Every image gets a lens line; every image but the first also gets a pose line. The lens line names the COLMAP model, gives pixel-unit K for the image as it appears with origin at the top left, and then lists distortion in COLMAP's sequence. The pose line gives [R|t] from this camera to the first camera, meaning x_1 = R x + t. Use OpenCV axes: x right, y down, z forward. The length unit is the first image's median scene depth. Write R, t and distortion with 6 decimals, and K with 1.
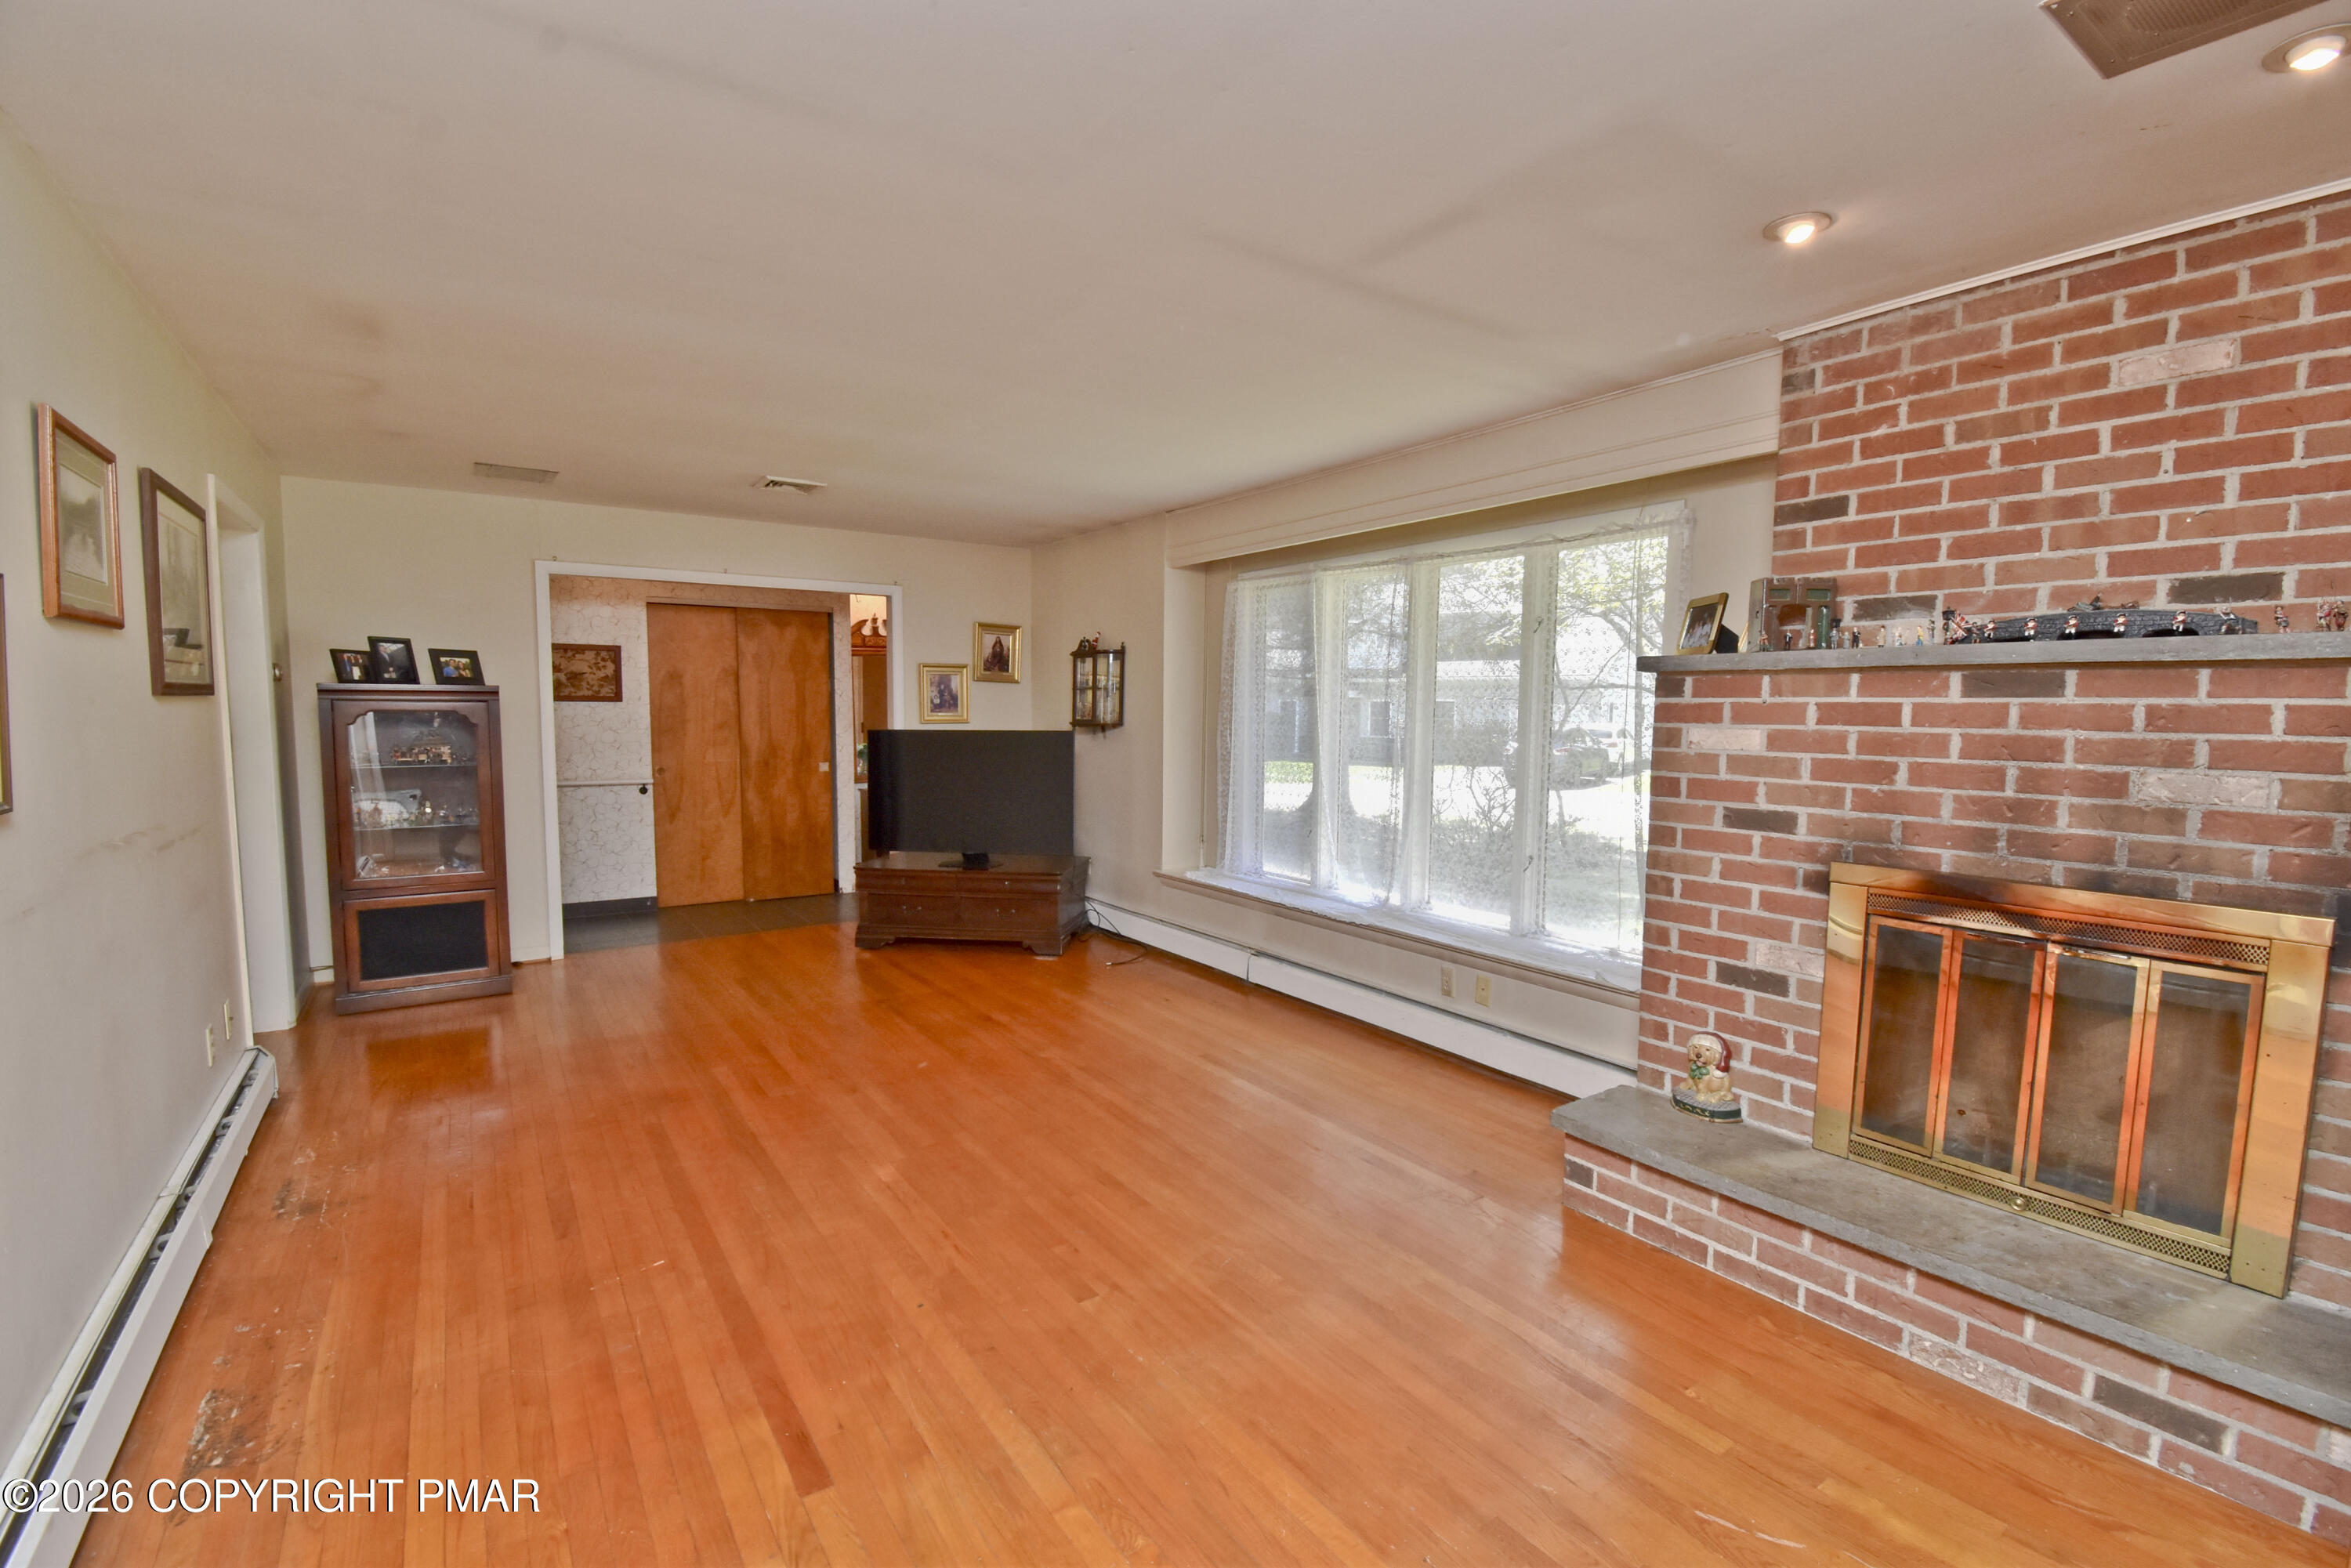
lens RADIAL K [[1040.6, 0, 1174.9], [0, 1040.6, 799.0], [0, 0, 1]] dist [0.020244, -0.025447]
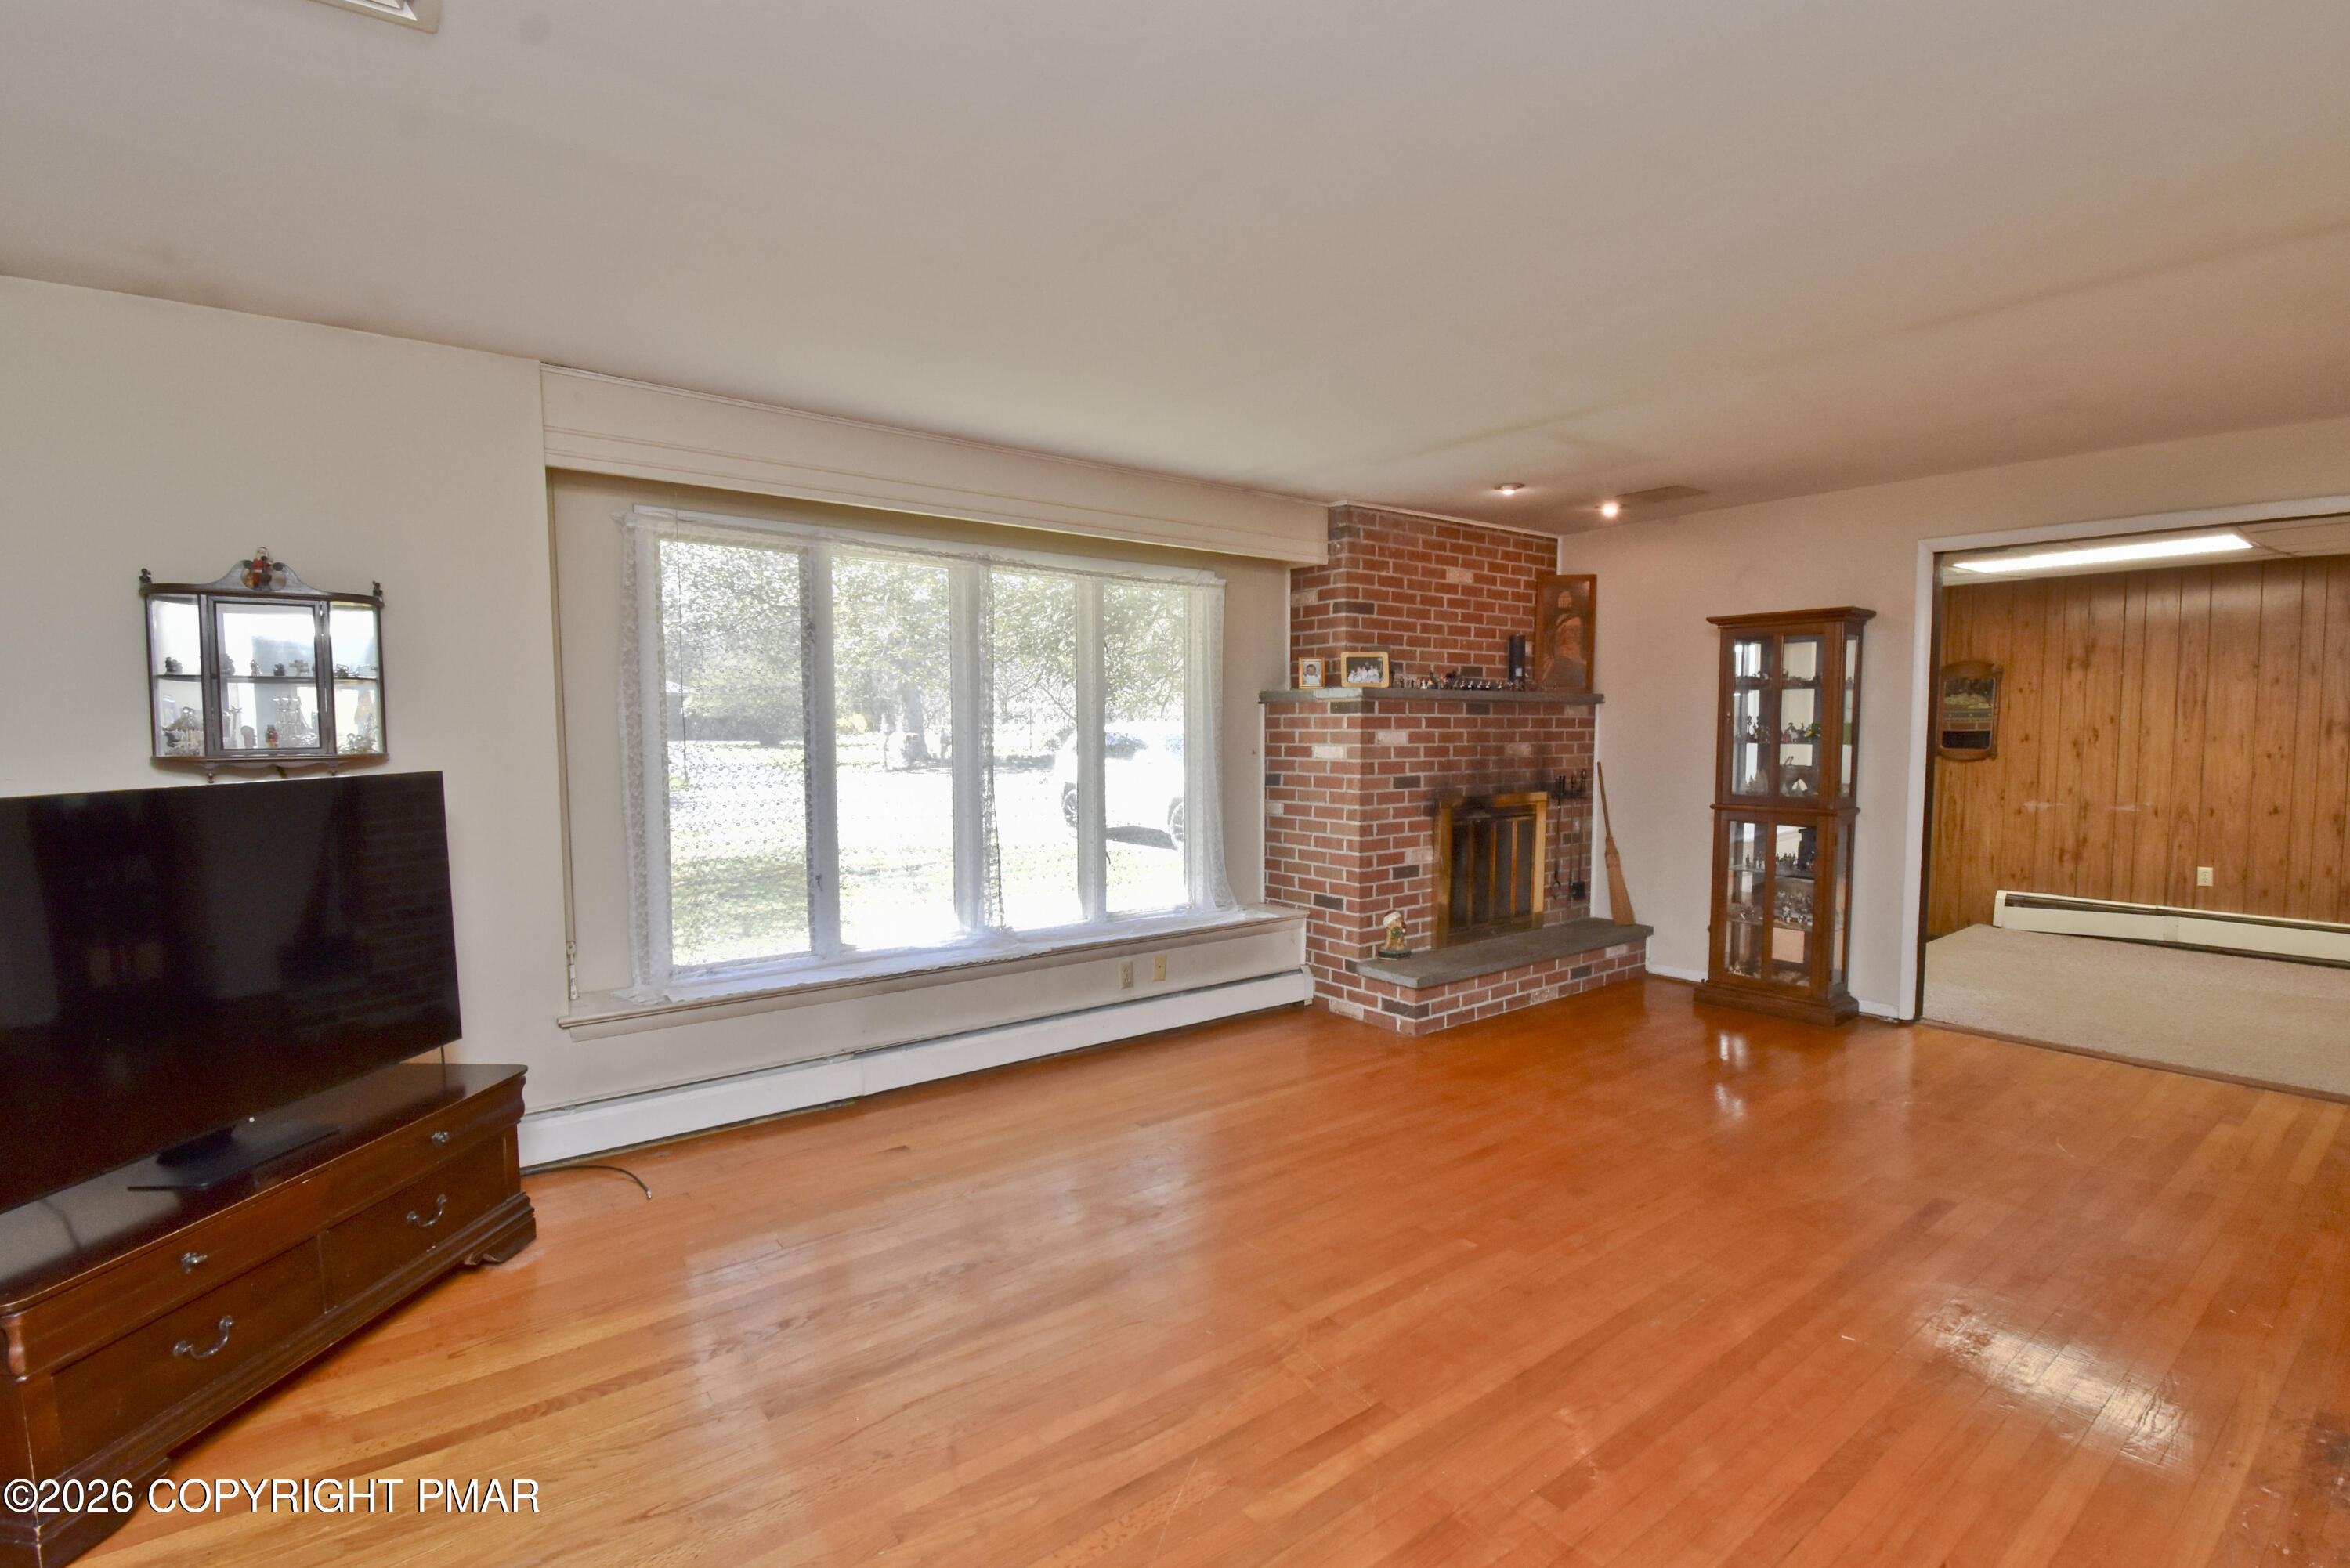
lens RADIAL K [[1095.9, 0, 1193.3], [0, 1095.9, 800.9], [0, 0, 1]] dist [0.021398, -0.024536]
pose [[-0.073963, -0.075331, 0.994412, -1.306527], [0.087122, 0.992842, 0.081692, -0.135788], [-0.993448, 0.092677, -0.066870, 1.518251]]
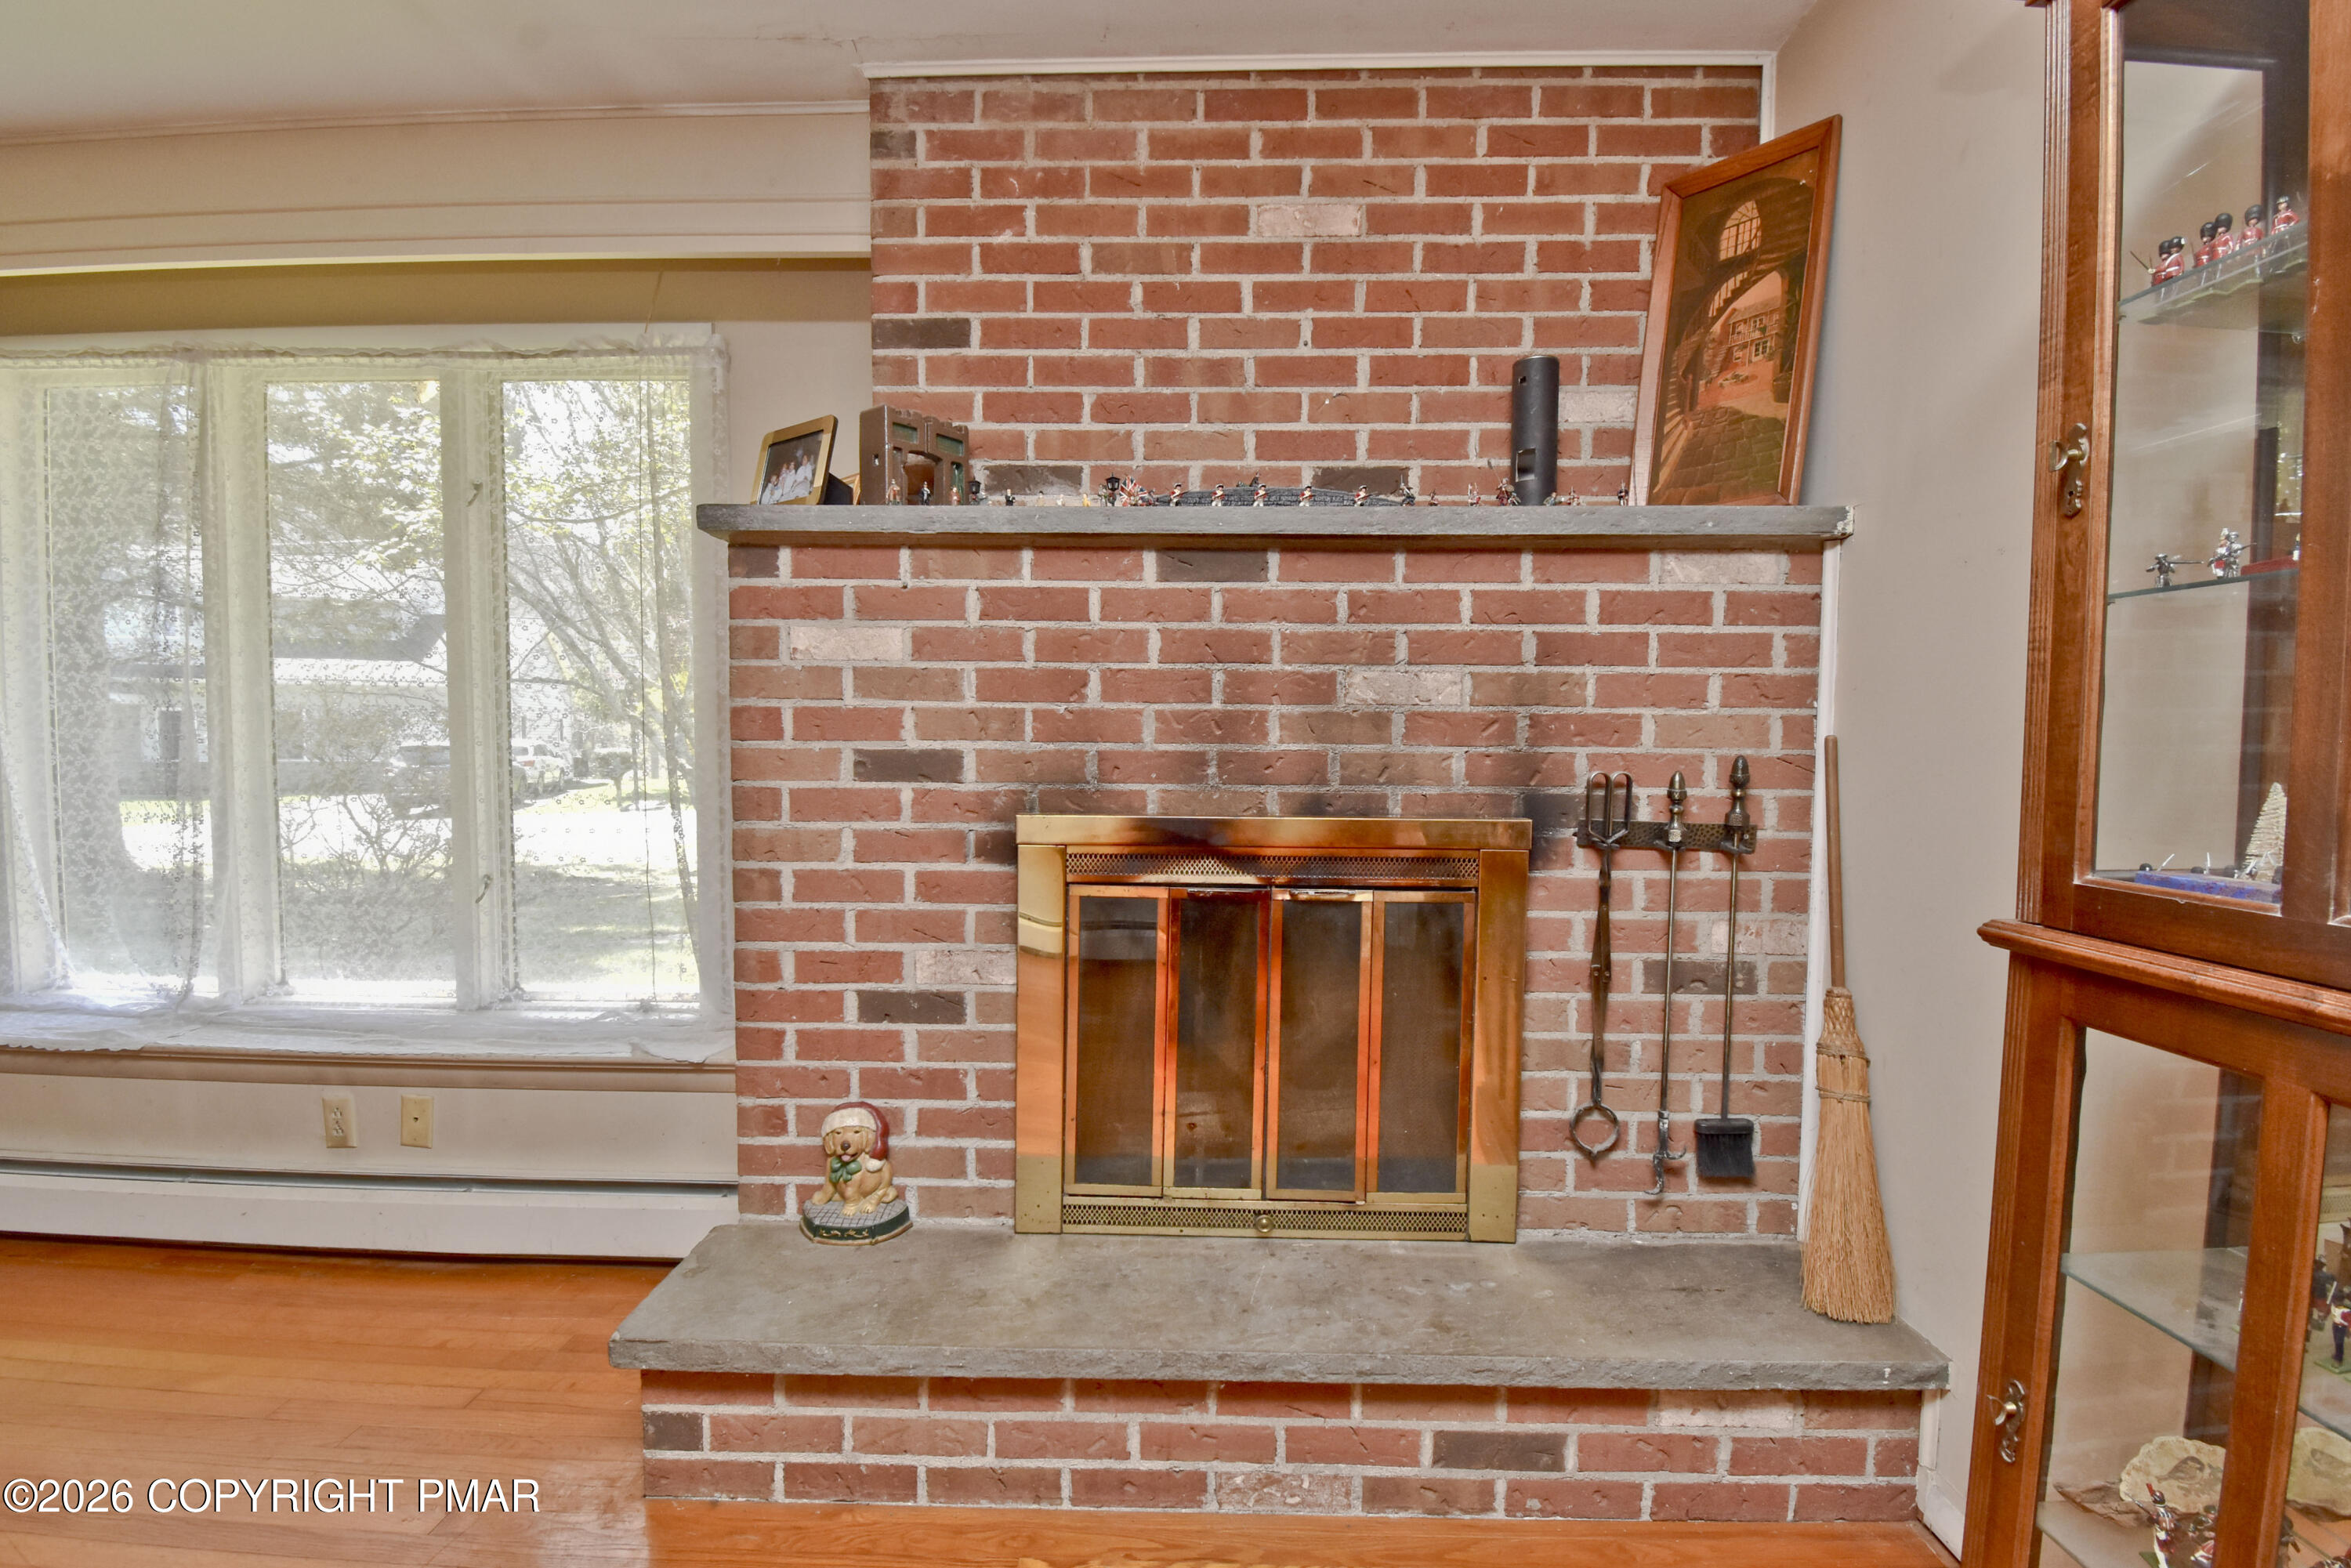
lens RADIAL K [[1053.7, 0, 1175.0], [0, 1053.7, 800.0], [0, 0, 1]] dist [0.020614, -0.025809]
pose [[0.580044, -0.048535, 0.813138, 0.115136], [0.066273, 0.997726, 0.012278, 0.045805], [-0.811884, 0.046767, 0.581942, 0.483755]]
